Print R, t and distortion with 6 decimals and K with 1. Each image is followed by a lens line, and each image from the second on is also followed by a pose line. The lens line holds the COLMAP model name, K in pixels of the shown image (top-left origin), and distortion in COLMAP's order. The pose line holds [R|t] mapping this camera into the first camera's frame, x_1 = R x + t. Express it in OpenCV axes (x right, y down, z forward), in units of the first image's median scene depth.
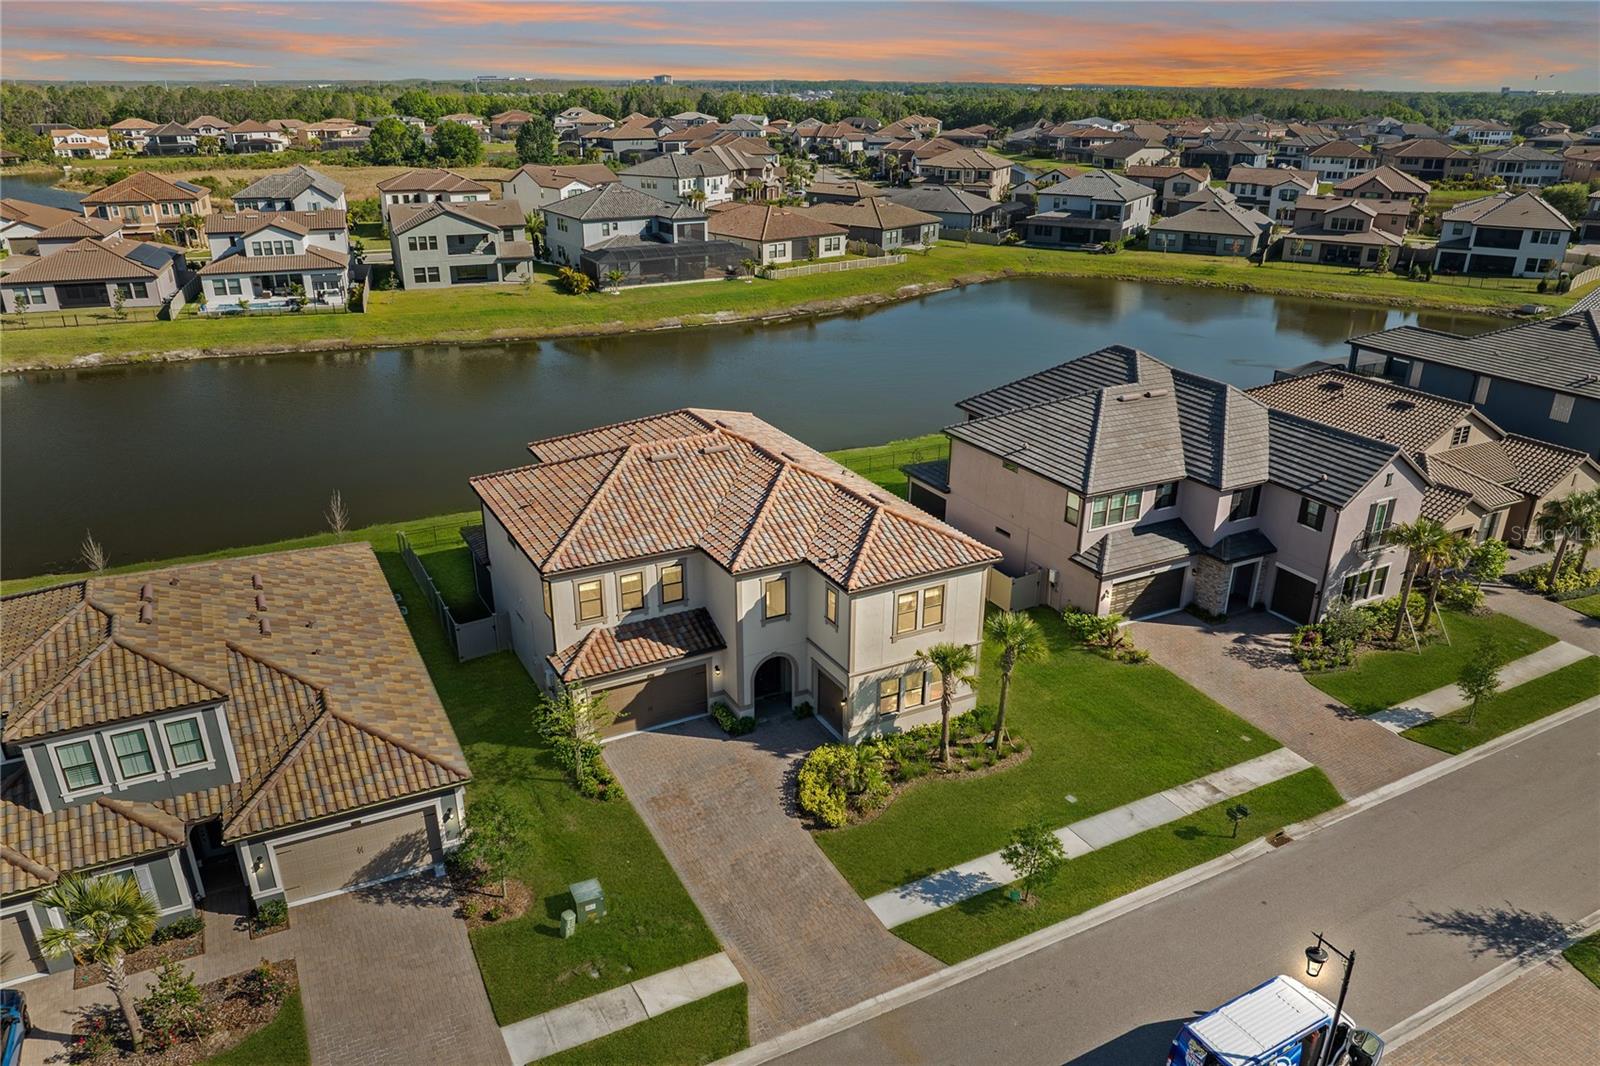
lens RADIAL K [[1122.1, 0, 797.1], [0, 1122.1, 585.8], [0, 0, 1]] dist [-0.037448, -0.002760]
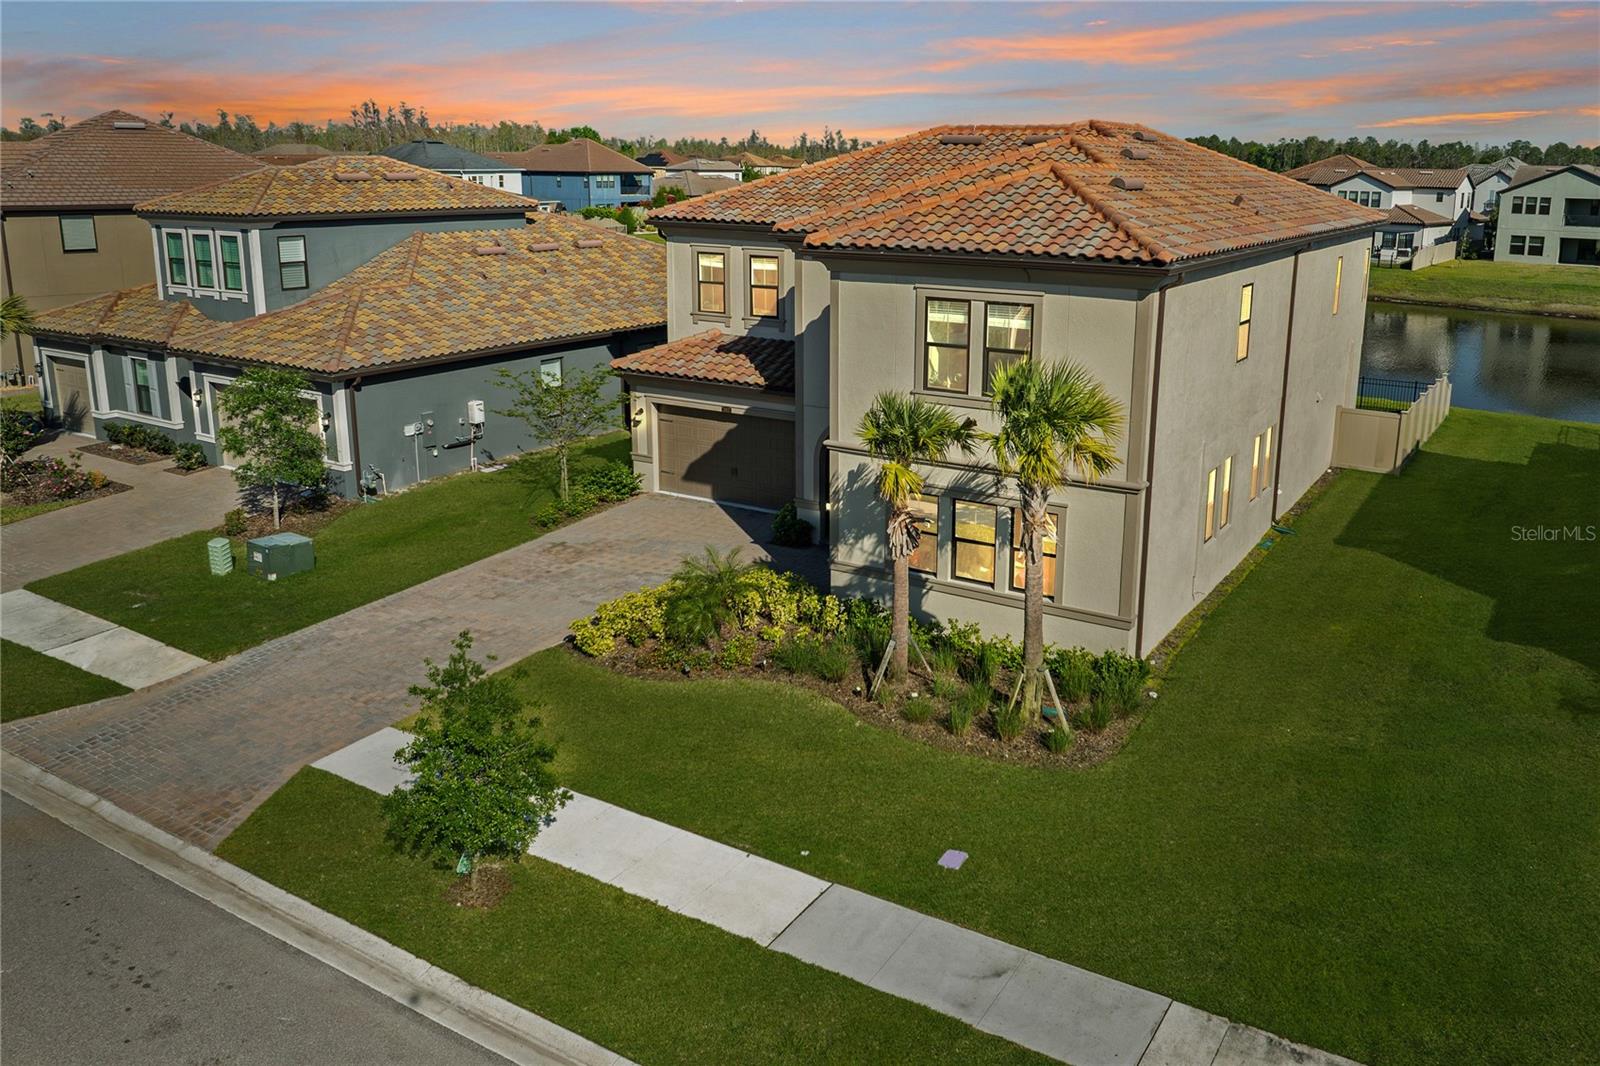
lens RADIAL K [[1230.8, 0, 883.6], [0, 1230.8, 454.0], [0, 0, 1]] dist [-0.044034, 0.005582]
pose [[0.528143, 0.196933, -0.826004, 0.476194], [-0.359383, 0.933161, -0.007307, 0.073129], [0.769356, 0.300711, 0.563617, 0.652782]]
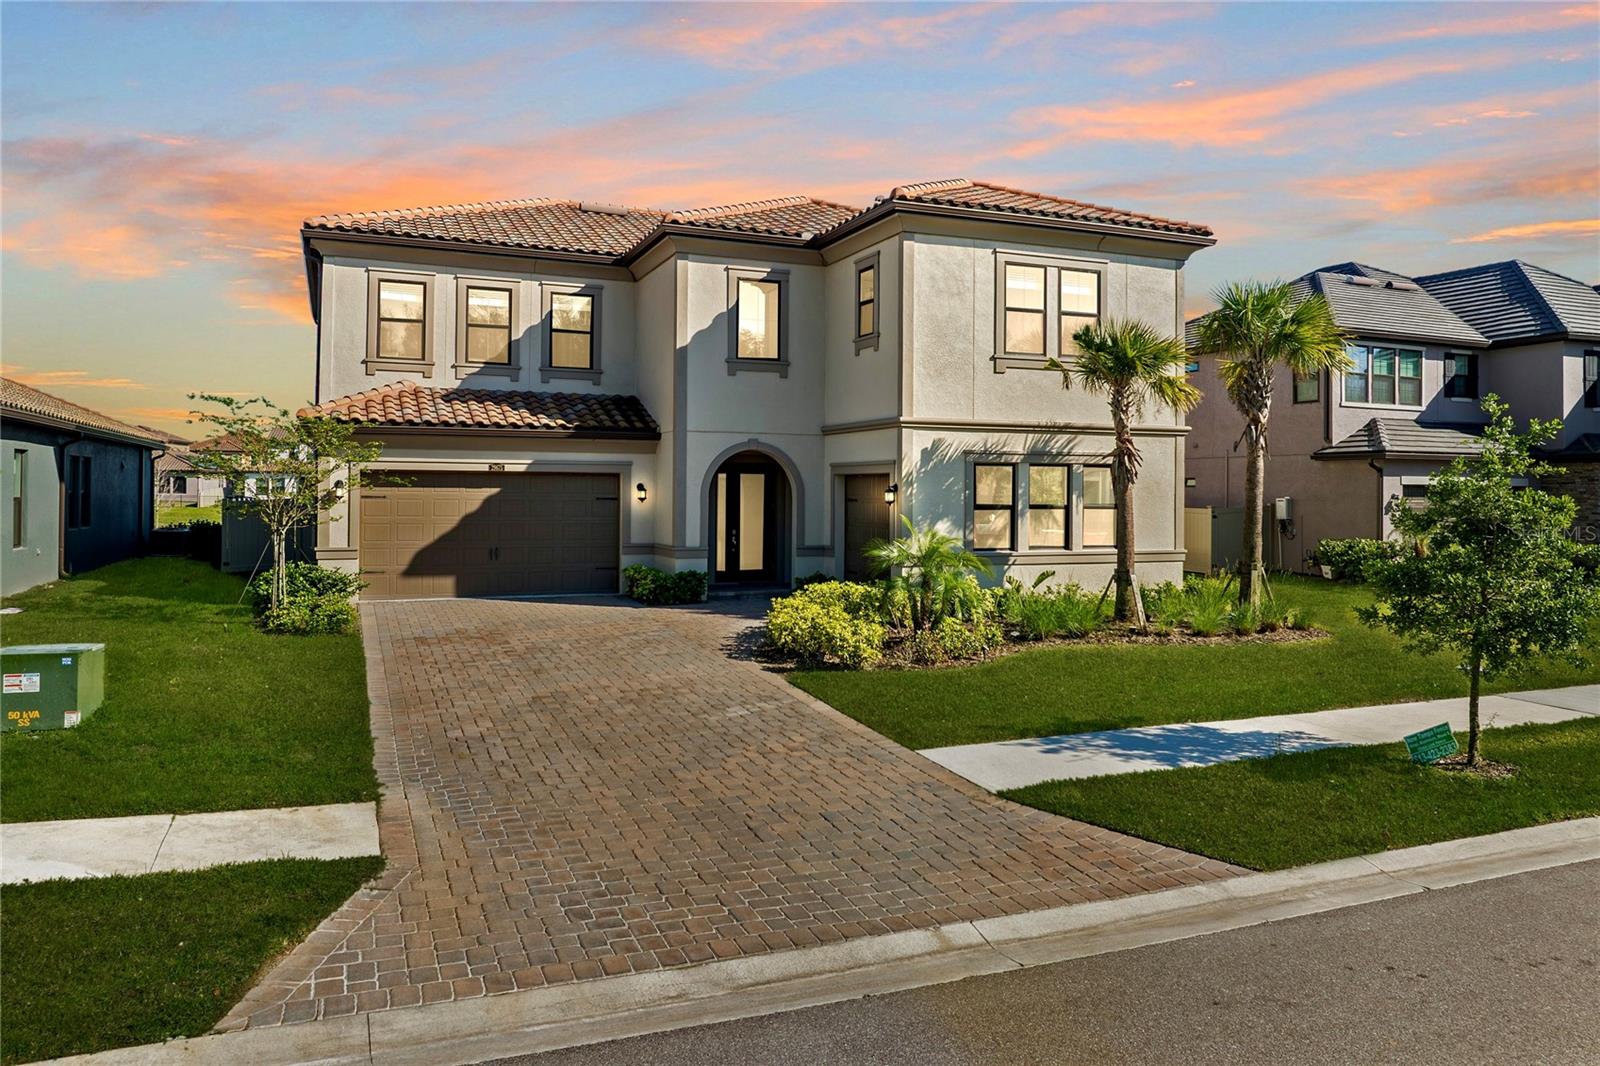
lens RADIAL K [[1121.5, 0, 803.9], [0, 1121.5, 489.7], [0, 0, 1]] dist [-0.041554, 0.004314]
pose [[0.995613, 0.004114, -0.093480, 0.045690], [-0.042586, 0.909488, -0.413544, 0.271681], [0.083317, 0.415710, 0.905673, 0.549924]]
